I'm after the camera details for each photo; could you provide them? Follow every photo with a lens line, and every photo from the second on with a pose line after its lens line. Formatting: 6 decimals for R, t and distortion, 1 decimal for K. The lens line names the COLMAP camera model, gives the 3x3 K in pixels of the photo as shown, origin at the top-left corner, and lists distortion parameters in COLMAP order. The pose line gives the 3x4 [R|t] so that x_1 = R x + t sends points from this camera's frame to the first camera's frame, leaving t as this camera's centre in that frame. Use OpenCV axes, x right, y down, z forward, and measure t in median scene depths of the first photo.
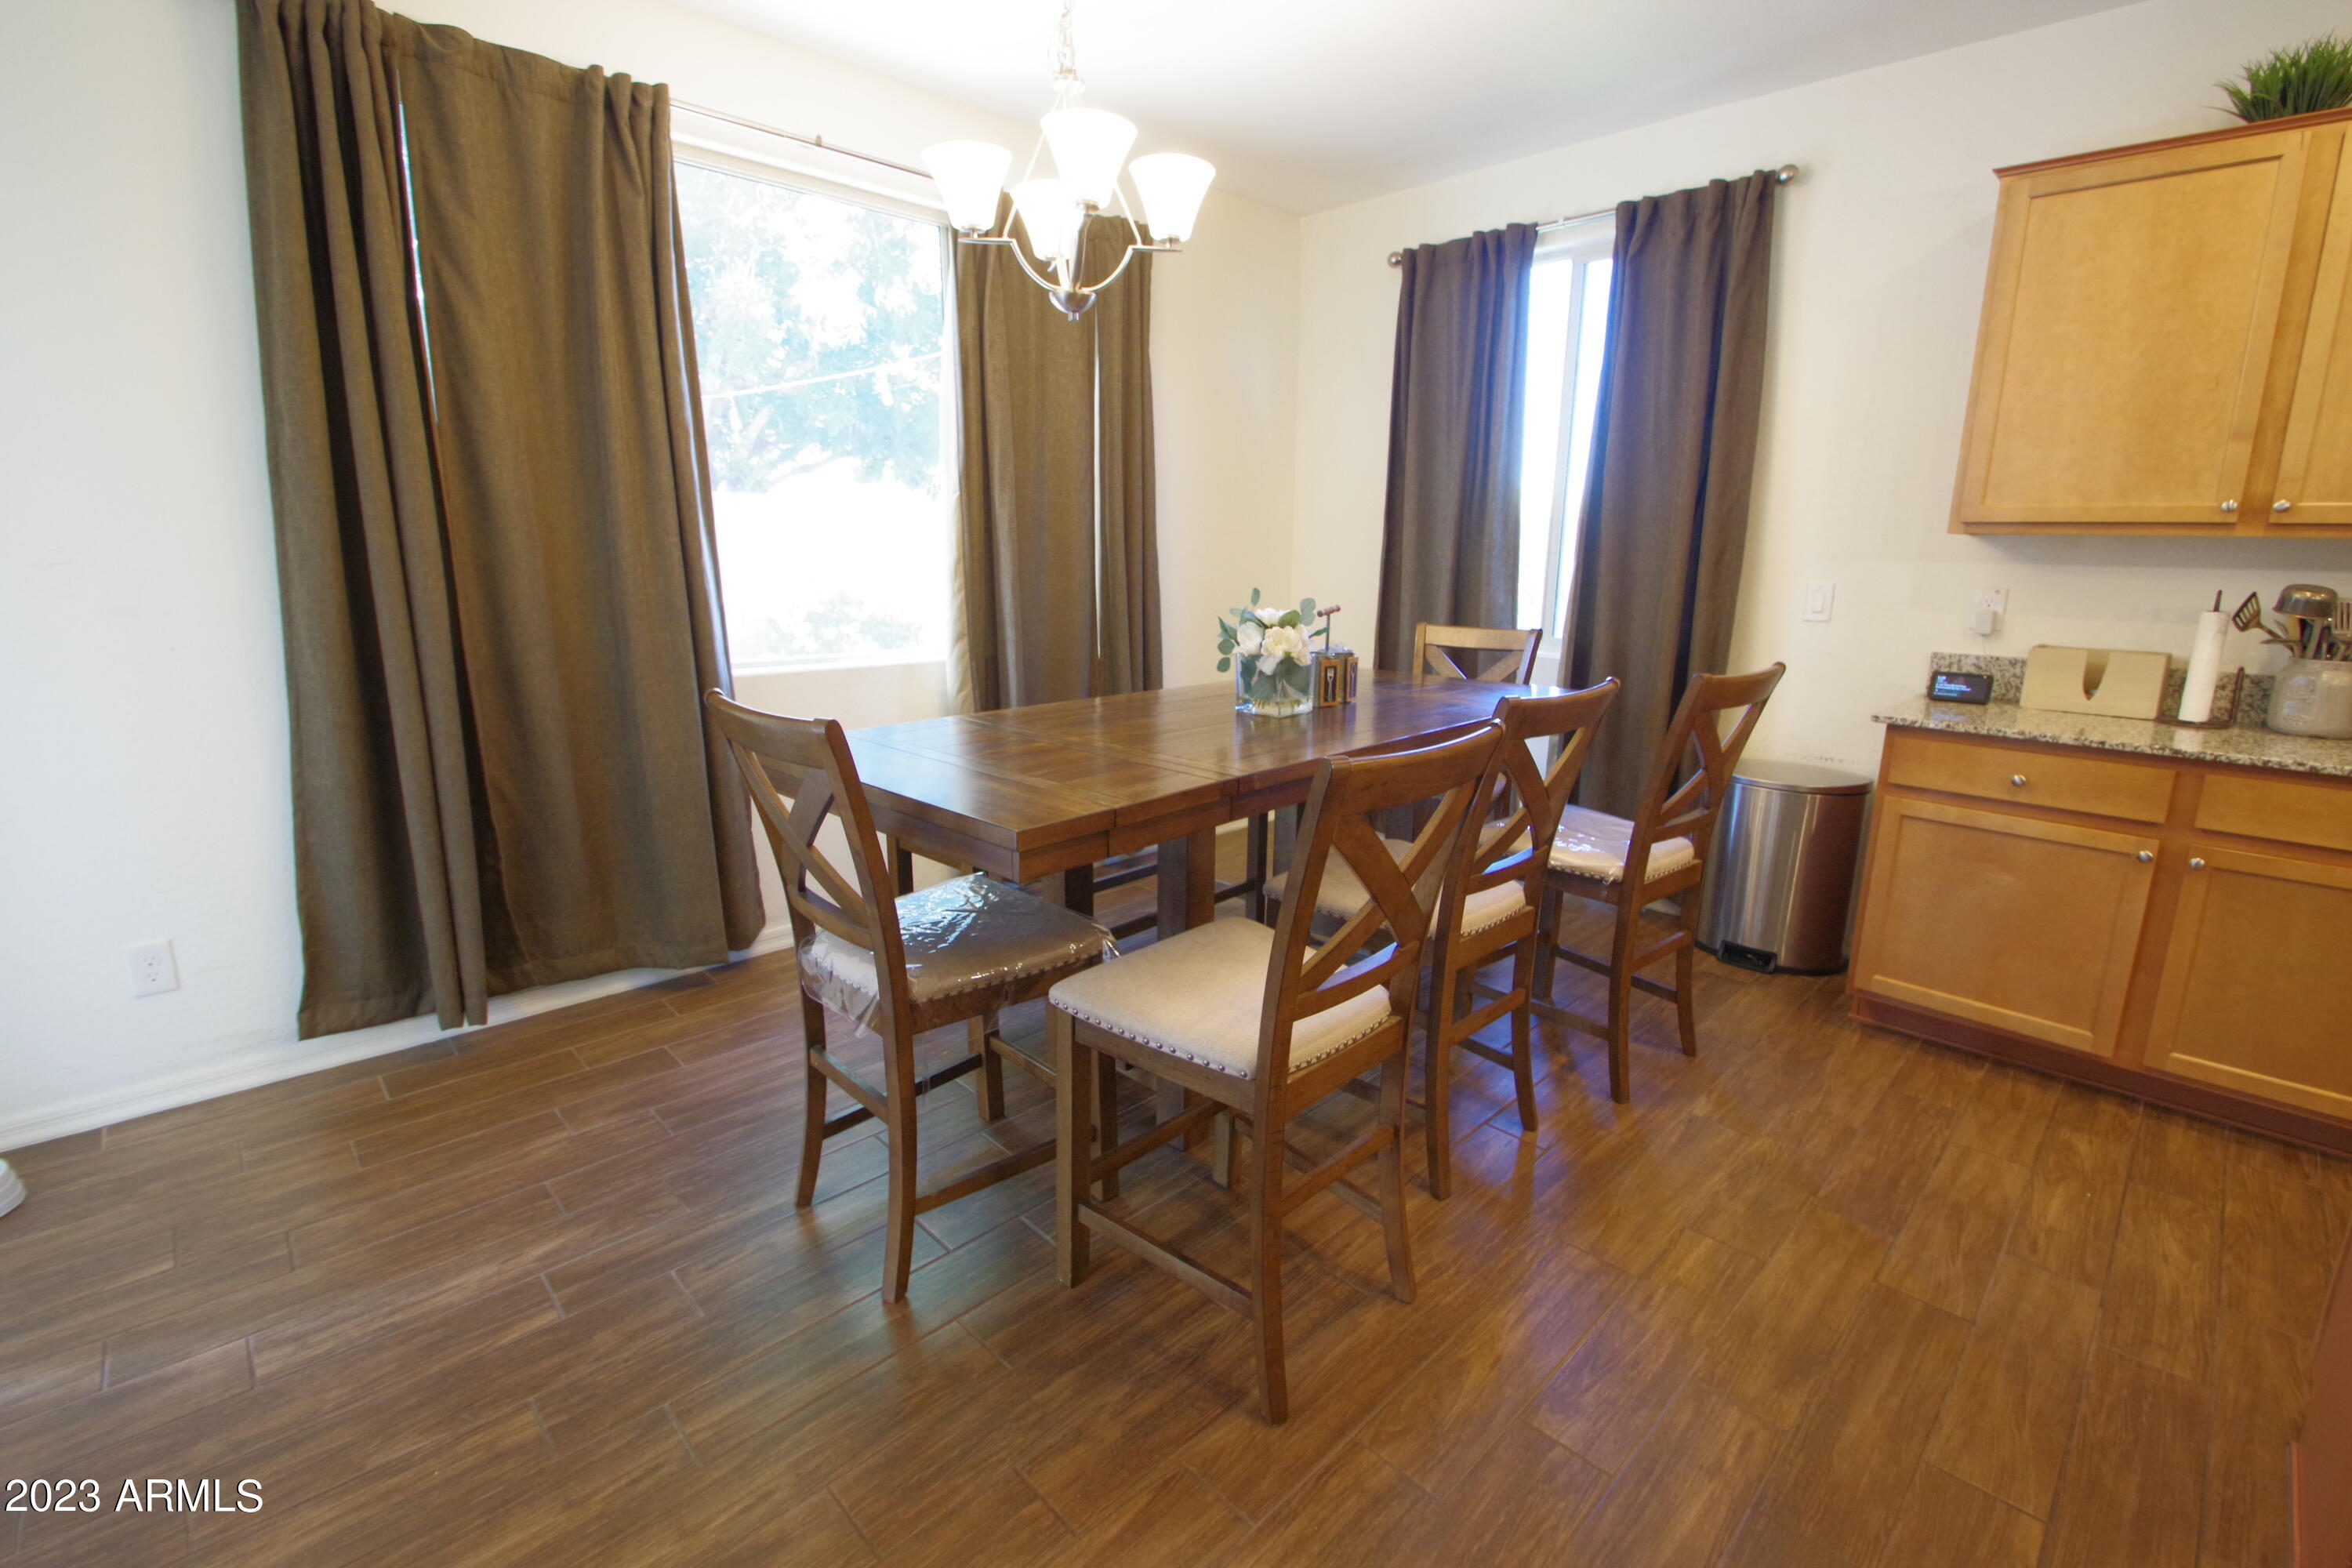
lens RADIAL K [[1070.9, 0, 1176.0], [0, 1070.9, 784.0], [0, 0, 1]] dist [-0.008654, -0.005420]
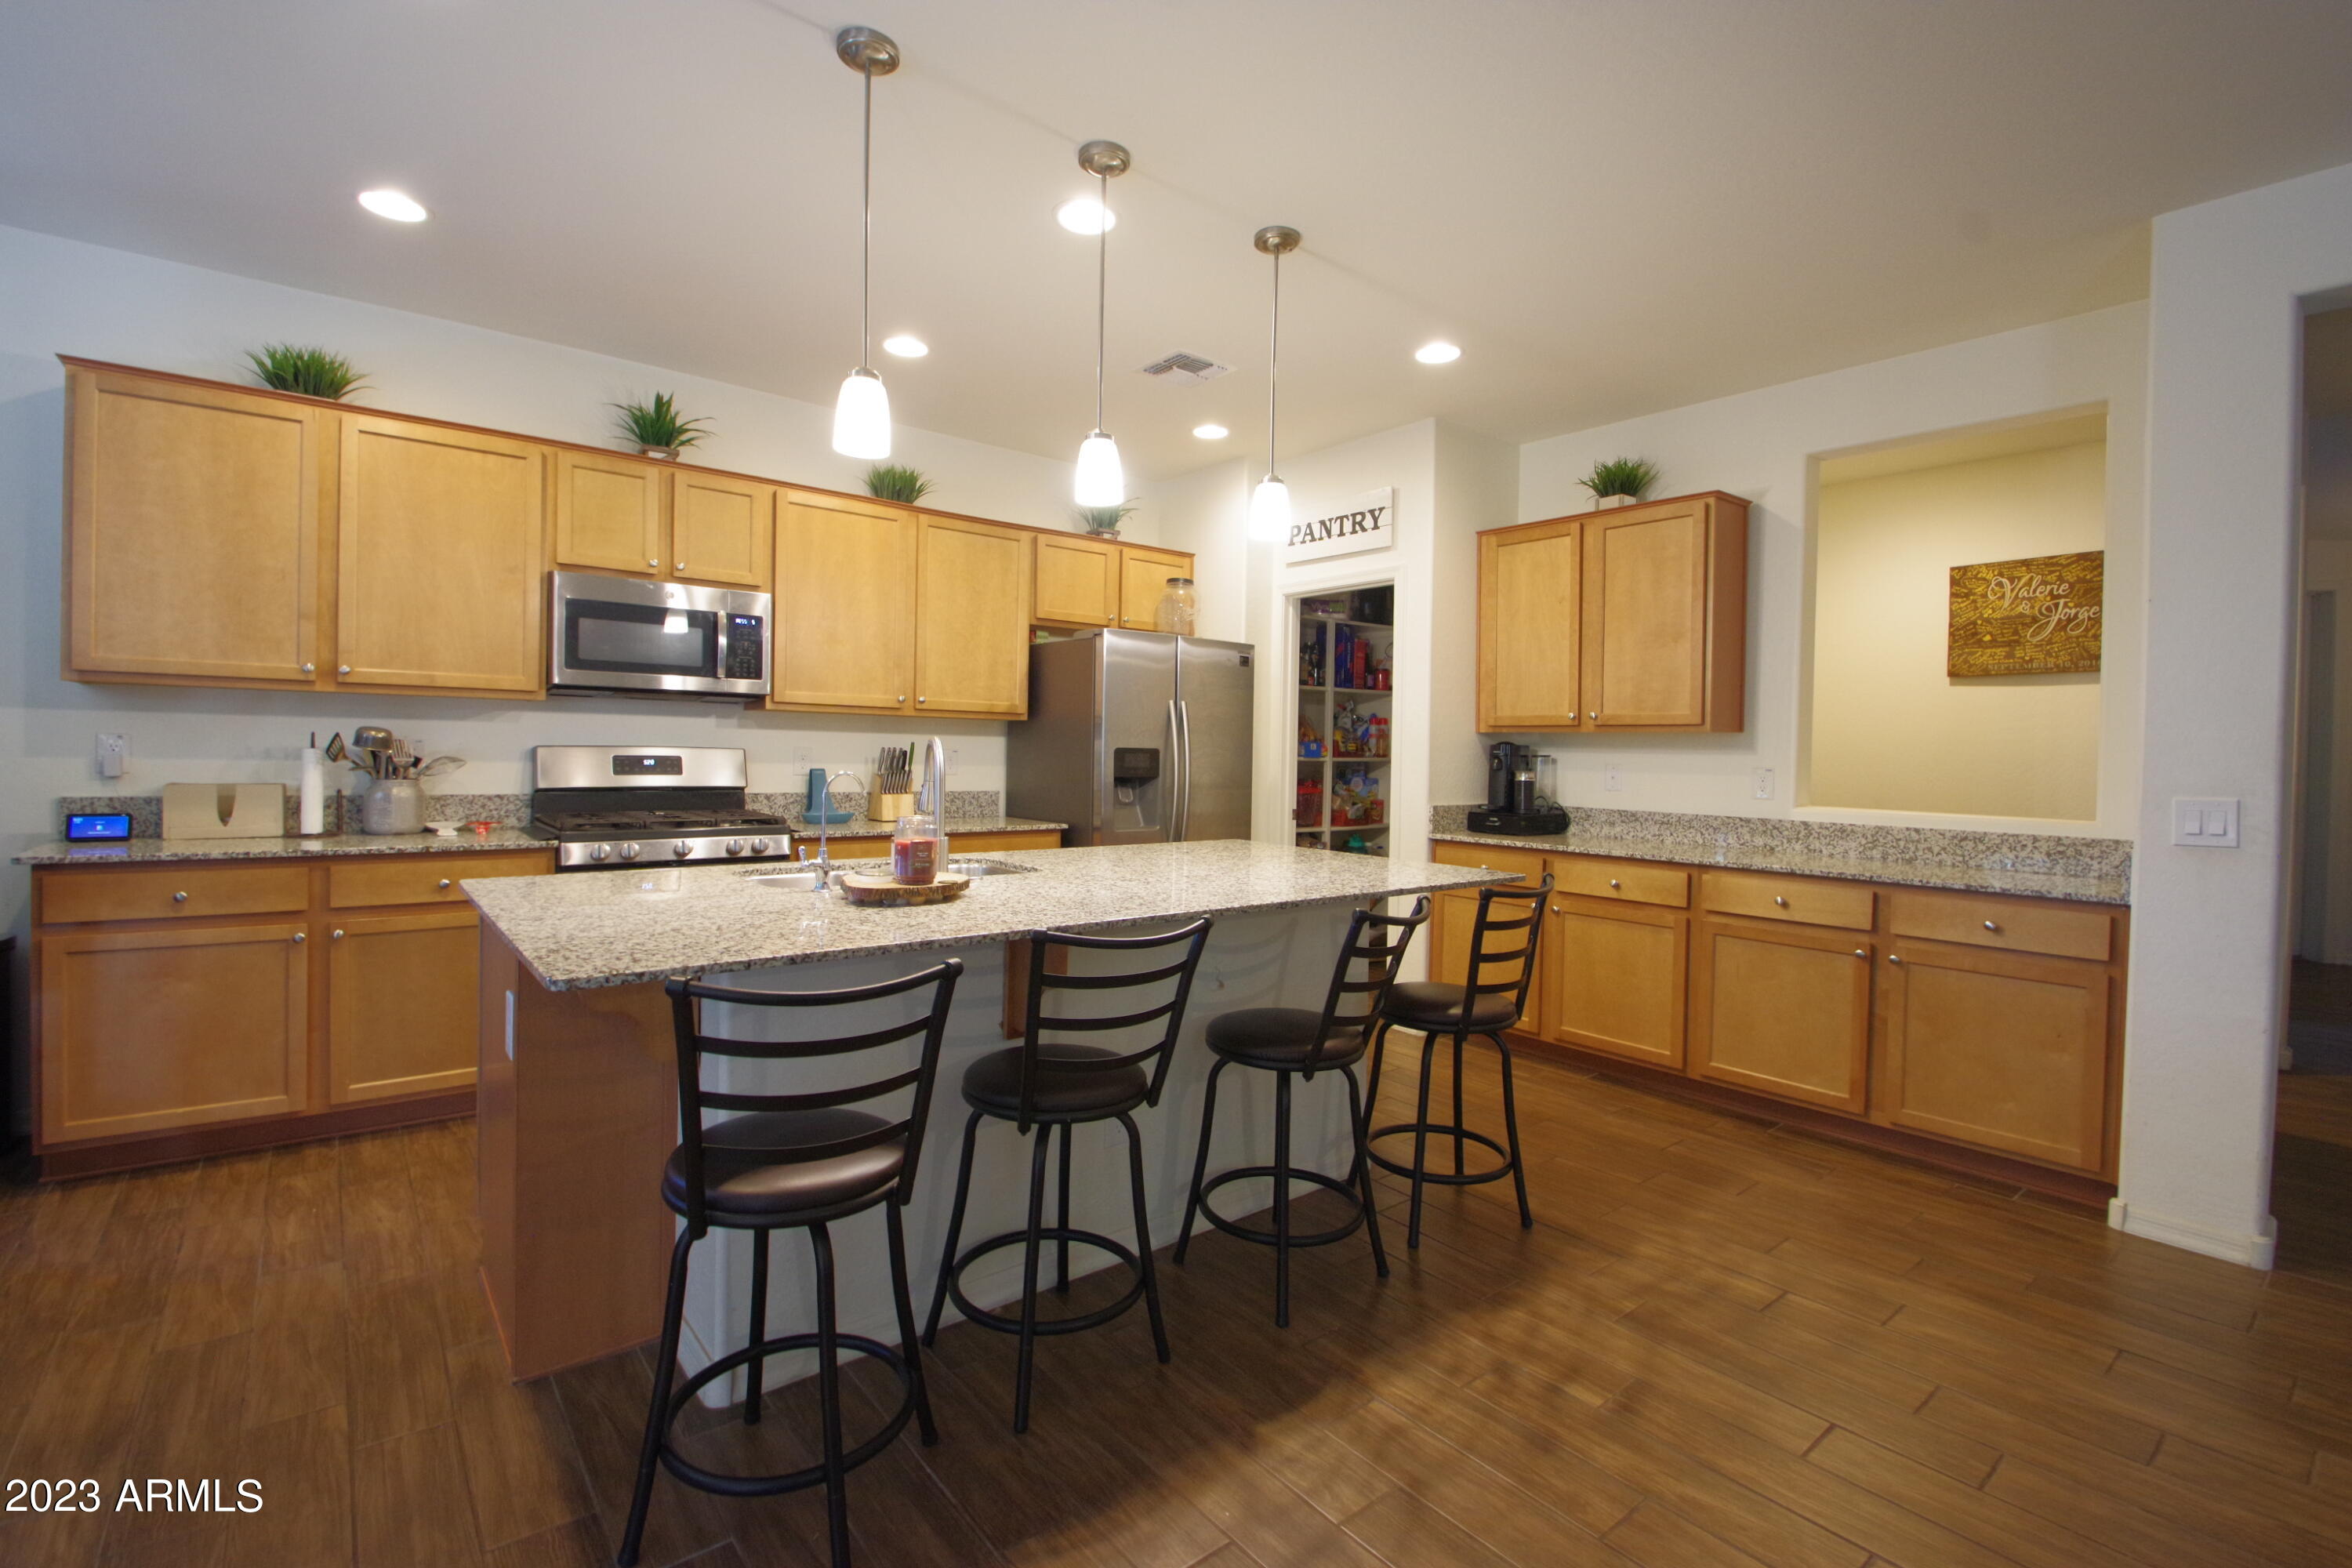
lens RADIAL K [[1070.9, 0, 1176.0], [0, 1070.9, 784.0], [0, 0, 1]] dist [-0.008654, -0.005420]
pose [[0.109861, -0.028132, 0.993549, -0.204871], [0.193051, 0.981168, 0.006435, 0.078403], [-0.975019, 0.191099, 0.113223, -0.181206]]
